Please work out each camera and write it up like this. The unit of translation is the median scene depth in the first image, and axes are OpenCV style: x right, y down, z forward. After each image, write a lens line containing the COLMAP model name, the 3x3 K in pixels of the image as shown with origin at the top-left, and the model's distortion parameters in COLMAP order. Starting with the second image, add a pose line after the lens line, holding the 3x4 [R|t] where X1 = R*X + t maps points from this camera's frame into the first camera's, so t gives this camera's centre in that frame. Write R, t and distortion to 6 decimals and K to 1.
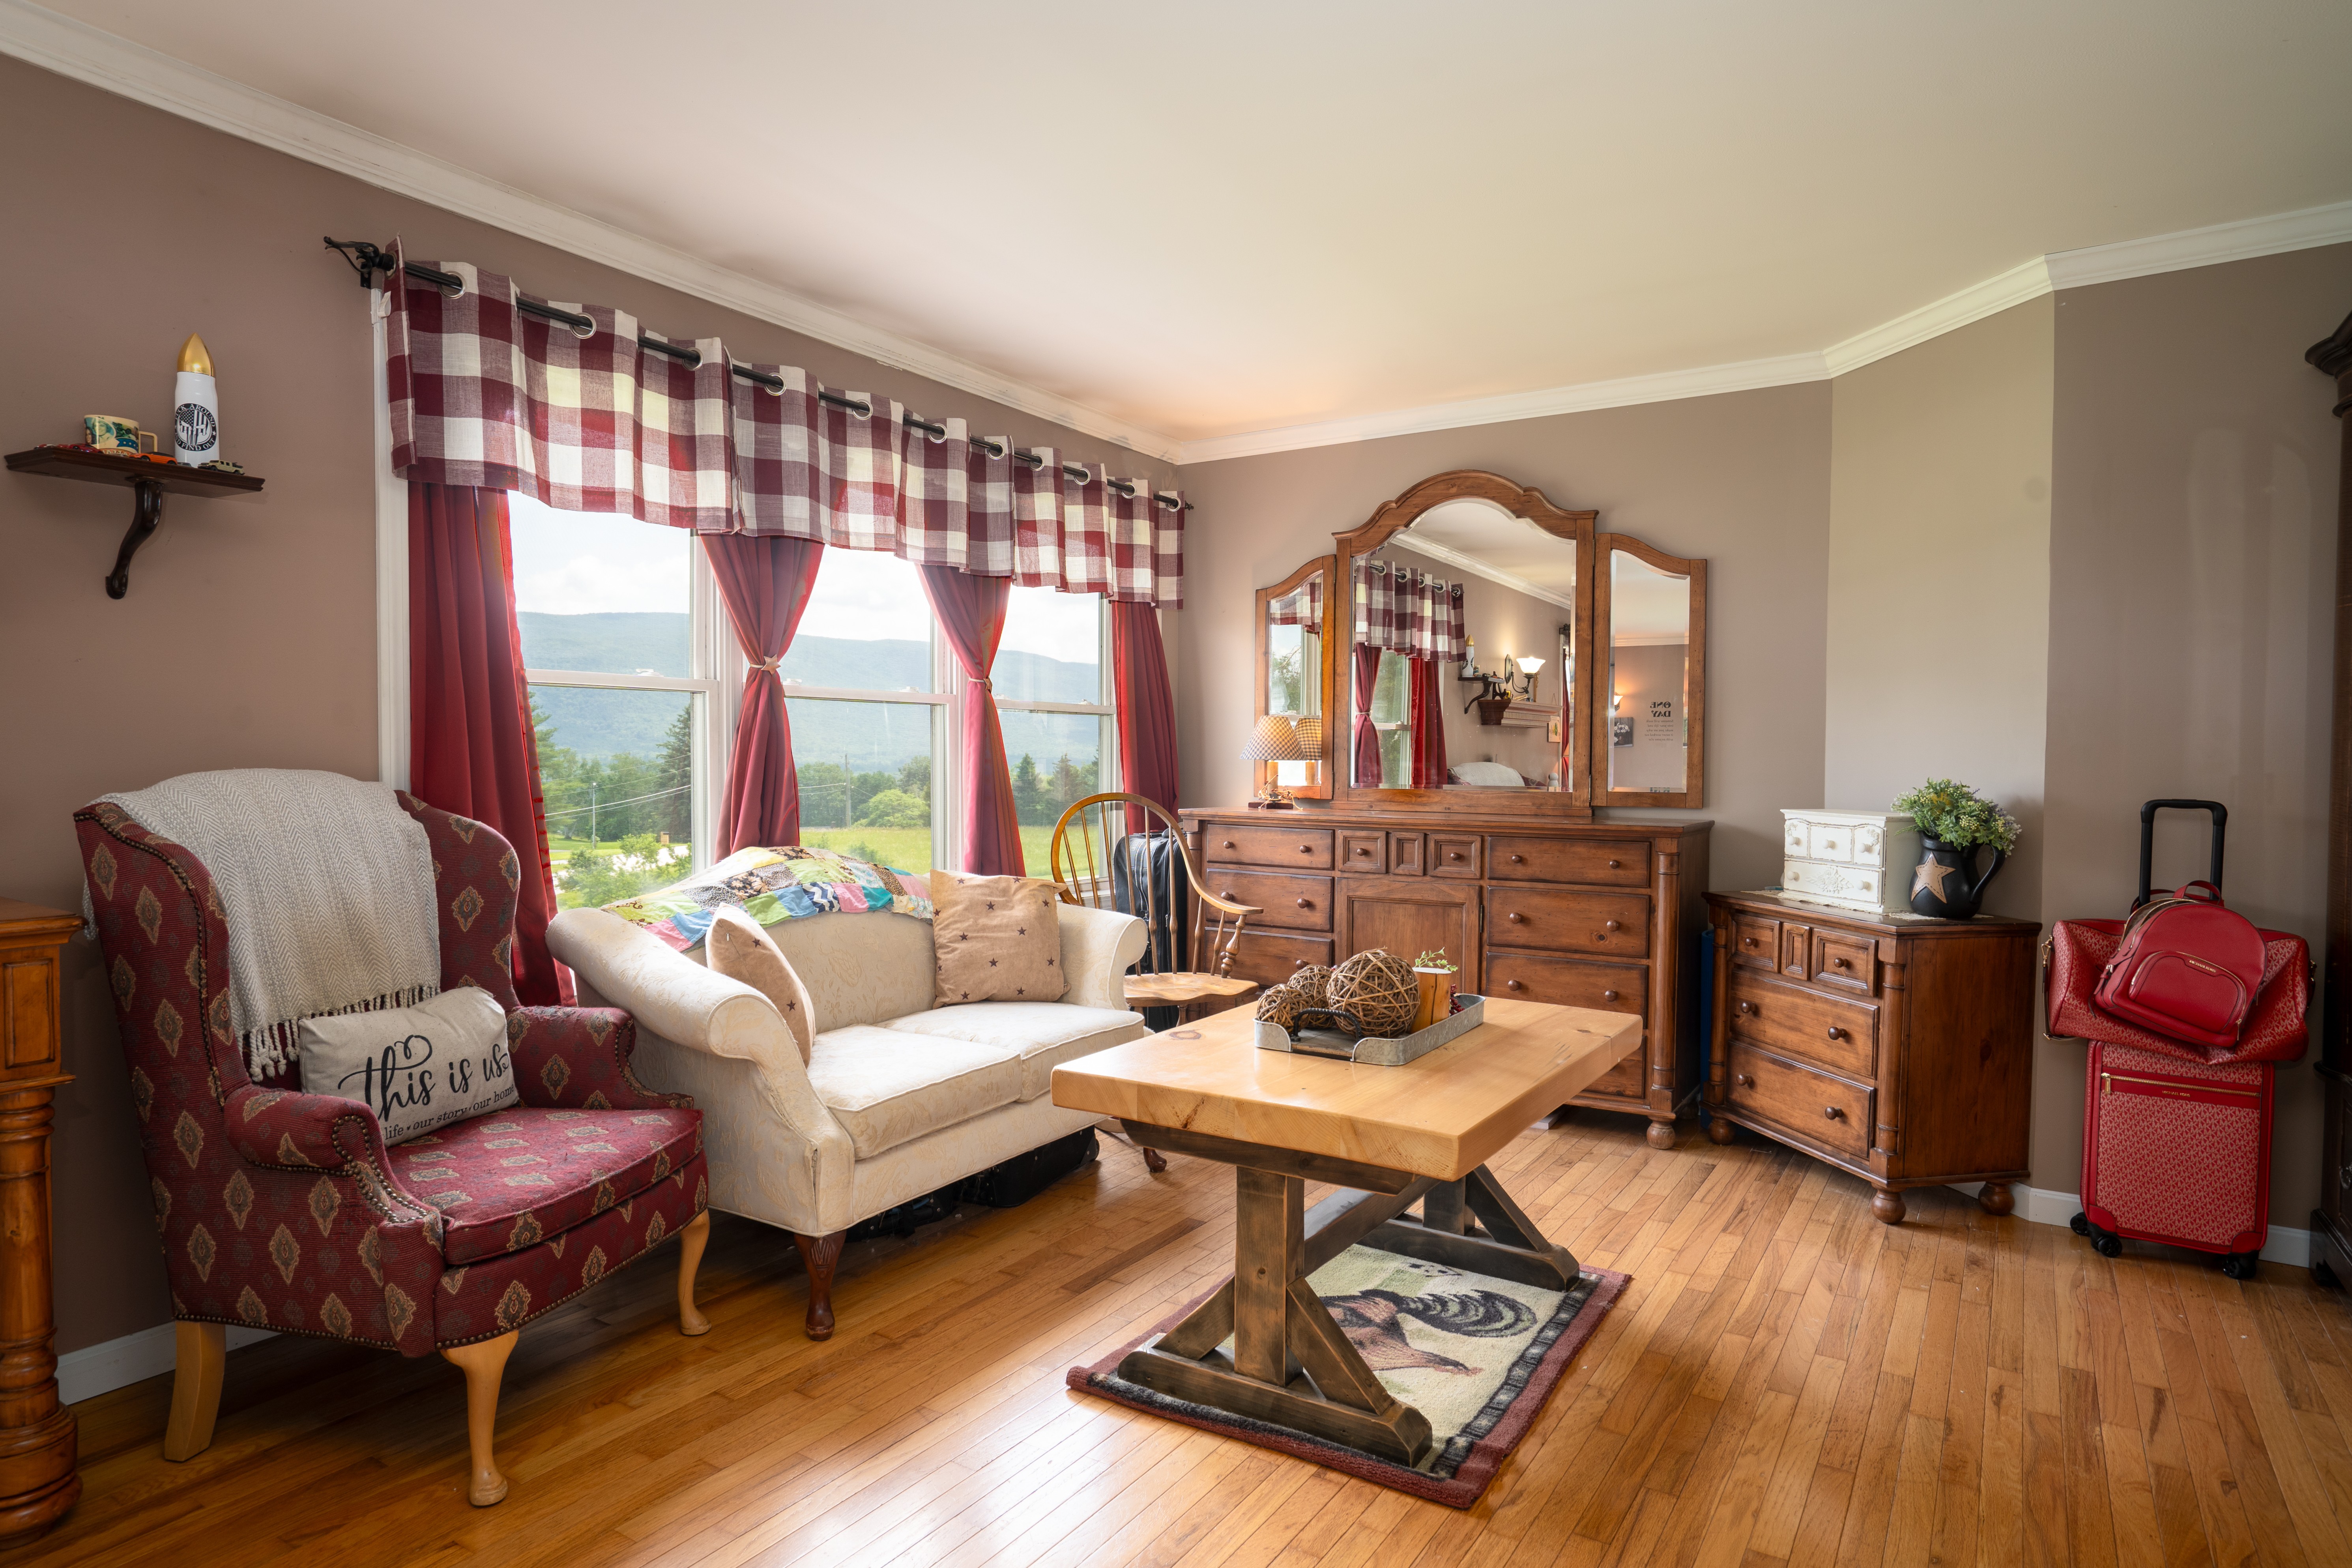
lens RADIAL K [[1328.6, 0, 1180.3], [0, 1328.6, 797.0], [0, 0, 1]] dist [-0.036737, 0.037408]
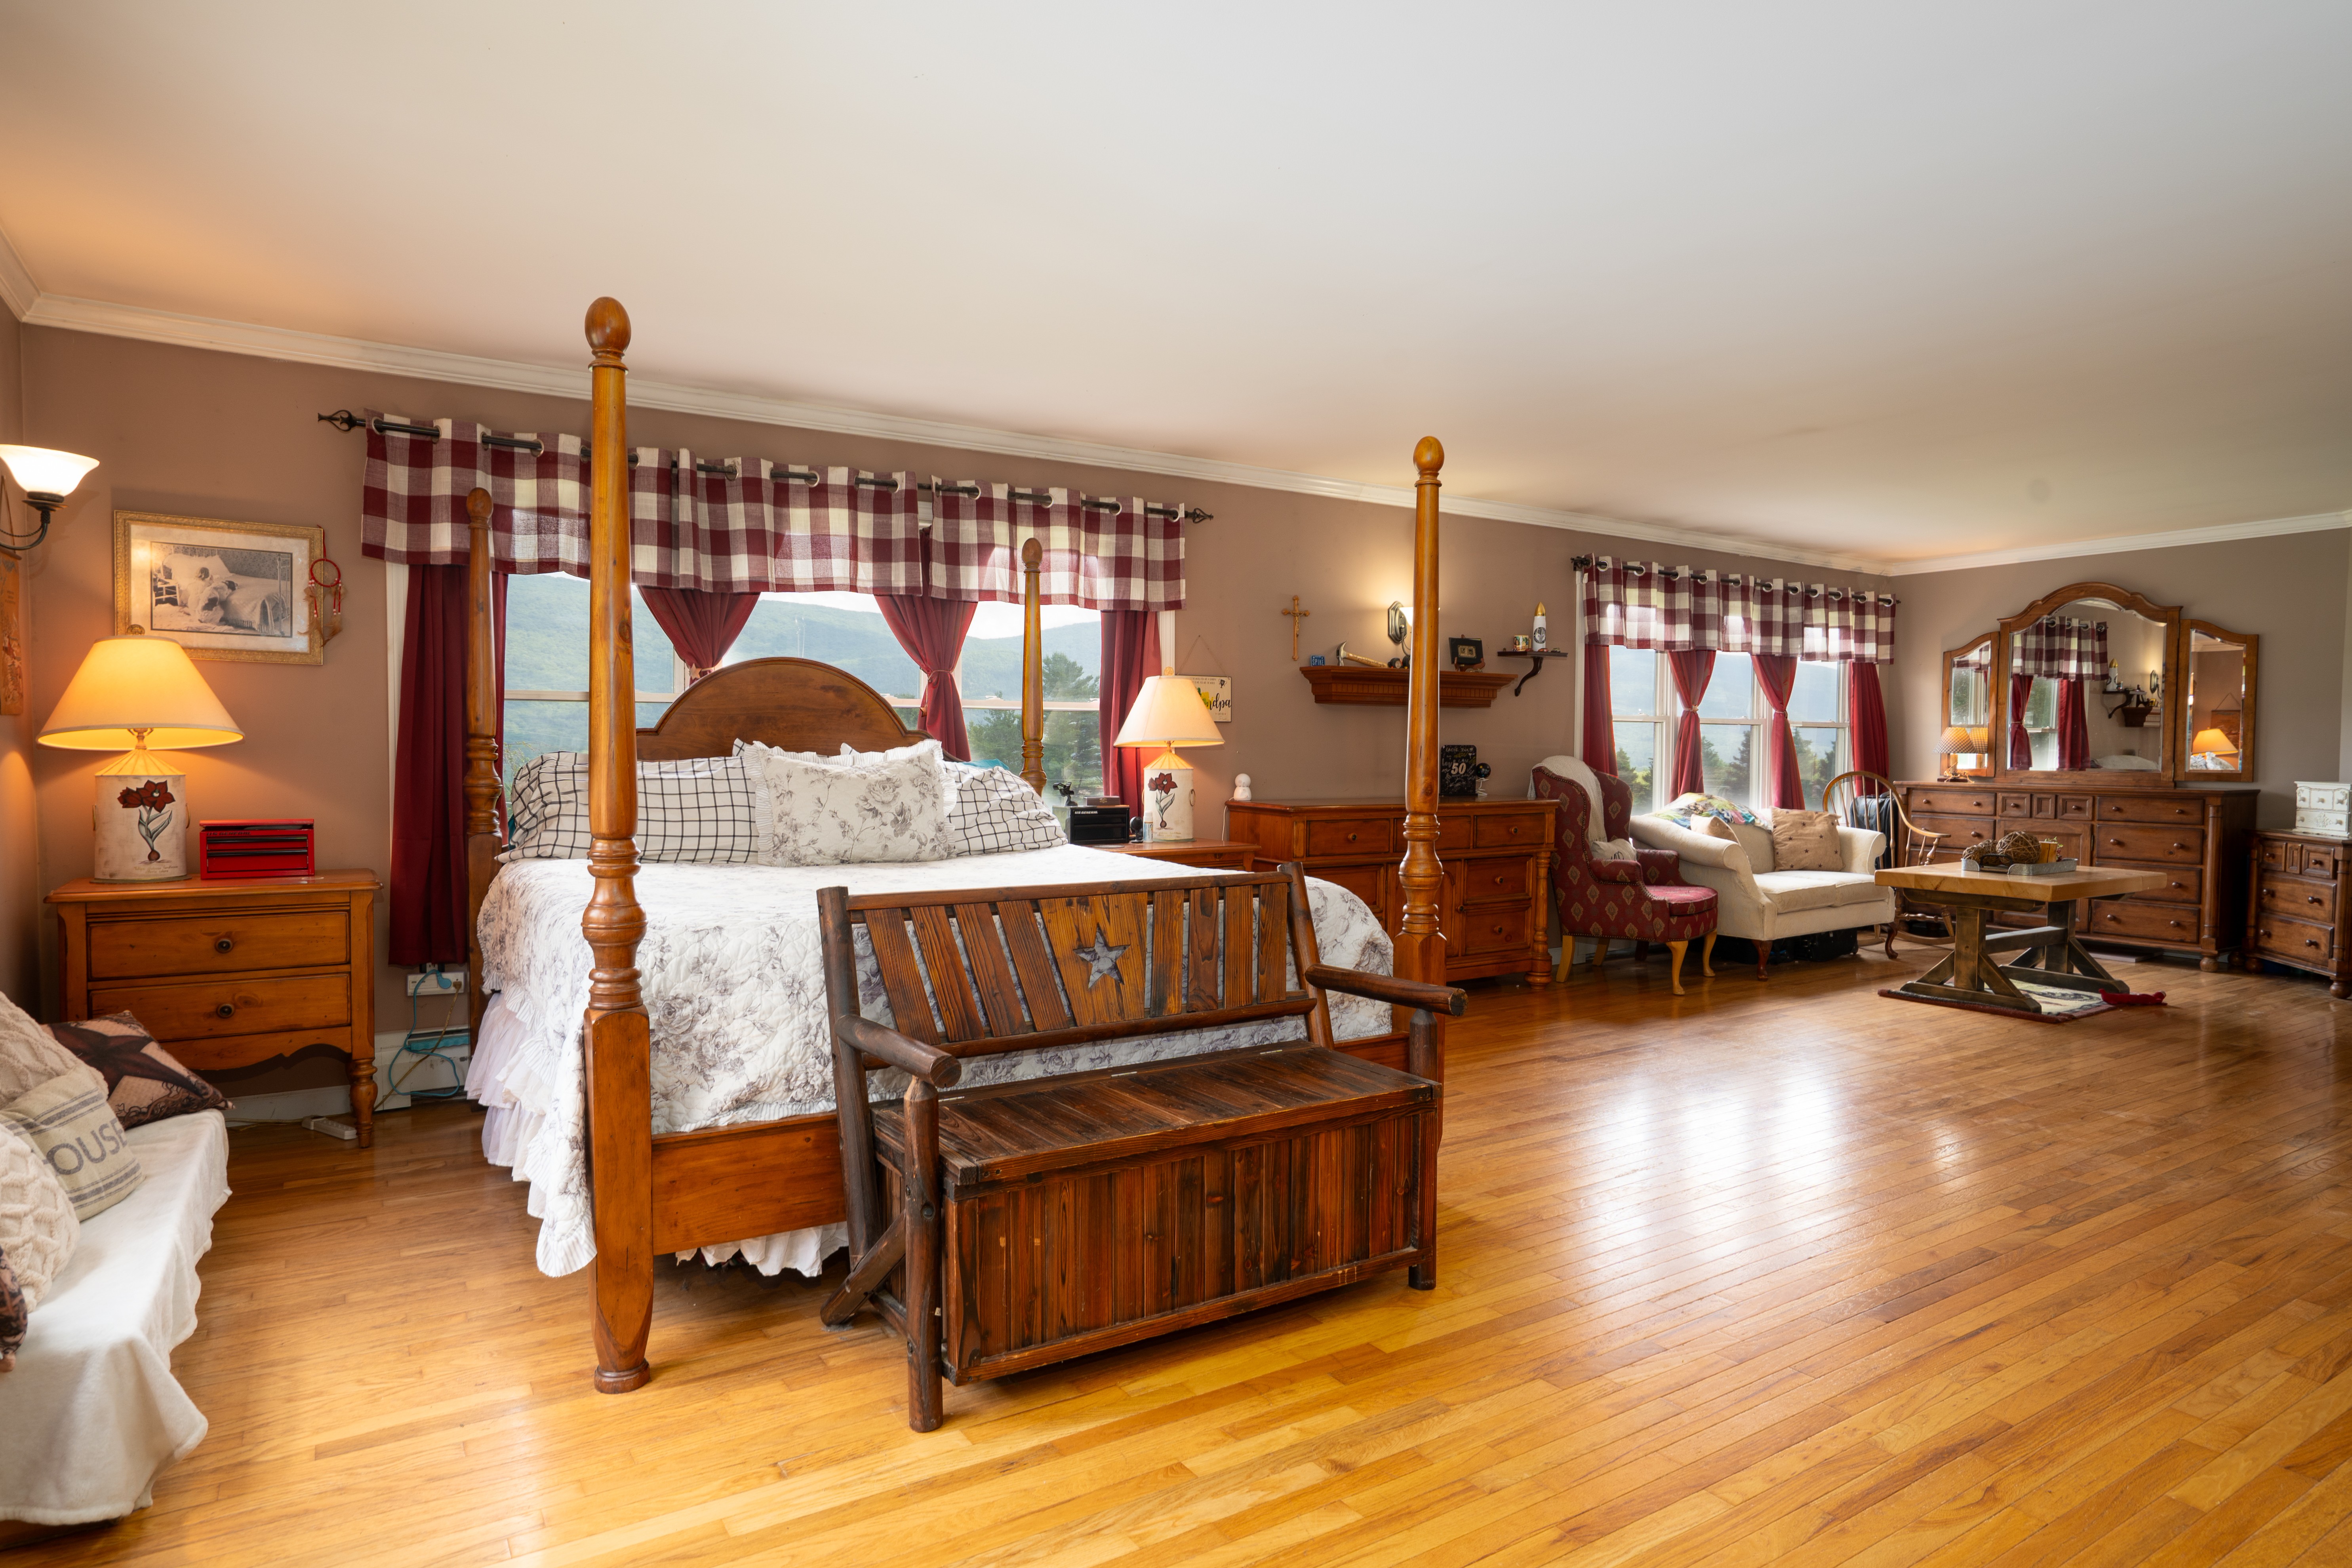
lens RADIAL K [[1328.6, 0, 1180.3], [0, 1328.6, 797.0], [0, 0, 1]] dist [-0.036737, 0.037408]
pose [[0.908679, 0.015042, -0.417225, -0.154074], [-0.012681, 0.999884, 0.008432, 0.032400], [0.417303, -0.002371, 0.908764, -1.157711]]
